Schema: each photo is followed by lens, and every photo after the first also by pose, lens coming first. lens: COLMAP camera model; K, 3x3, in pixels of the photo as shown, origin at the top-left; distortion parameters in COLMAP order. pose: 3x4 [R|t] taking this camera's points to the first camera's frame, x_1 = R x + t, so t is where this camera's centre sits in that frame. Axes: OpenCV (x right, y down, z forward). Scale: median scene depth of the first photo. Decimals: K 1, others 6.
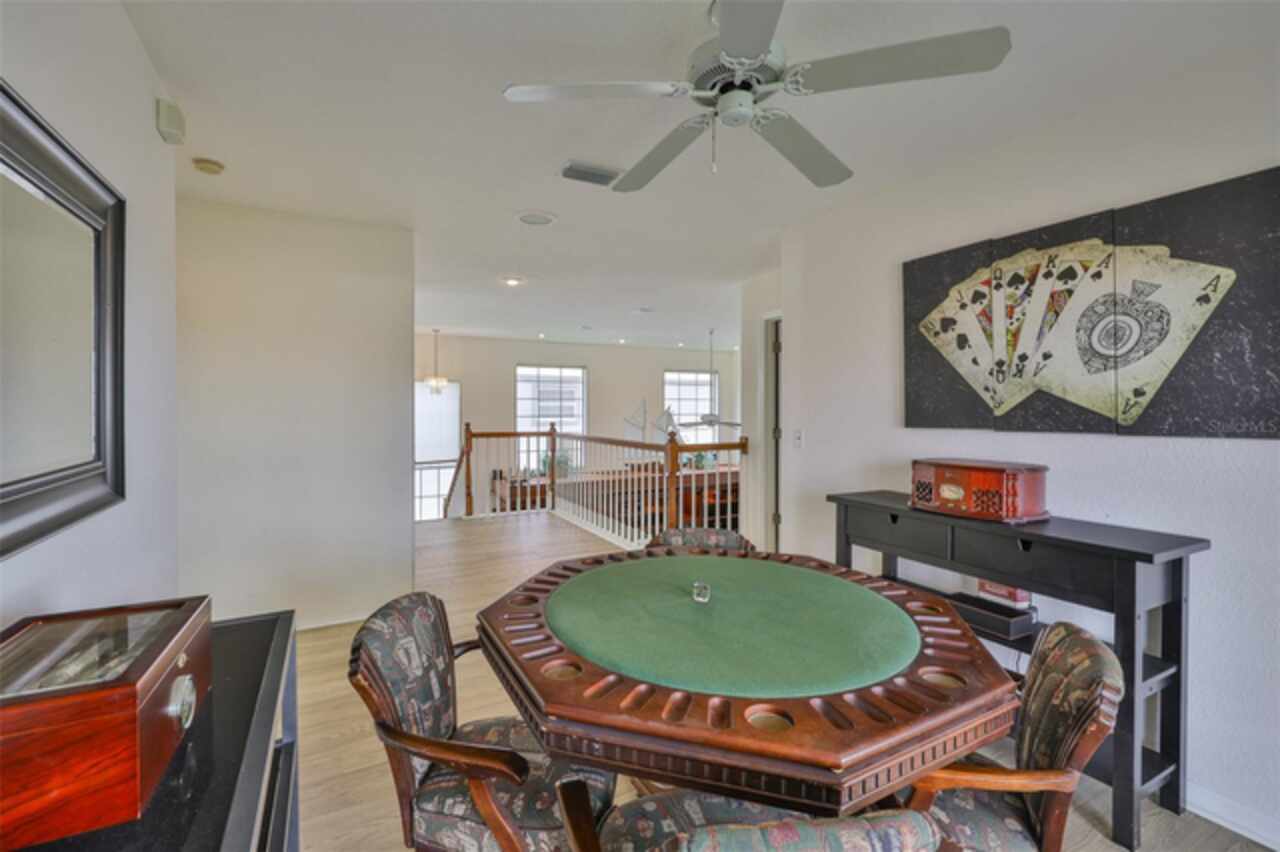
lens RADIAL K [[553.9, 0, 638.4], [0, 553.9, 417.0], [0, 0, 1]] dist [-0.000625, -0.000034]
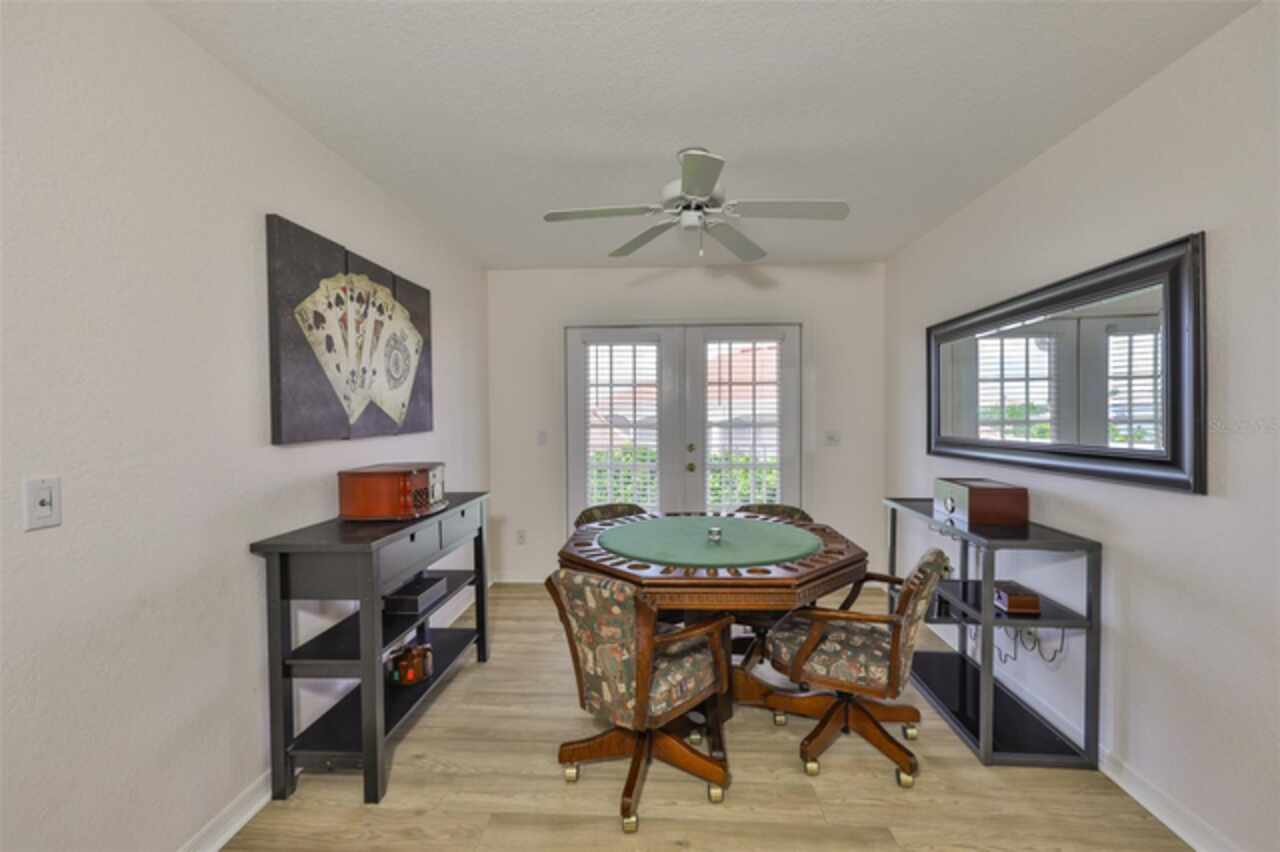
lens RADIAL K [[553.9, 0, 641.8], [0, 553.9, 420.6], [0, 0, 1]] dist [-0.000625, -0.000034]
pose [[-0.839495, -0.003679, 0.543354, -0.365588], [0.014144, 0.999490, 0.028619, -0.030731], [-0.543183, 0.031710, -0.839015, 1.592332]]
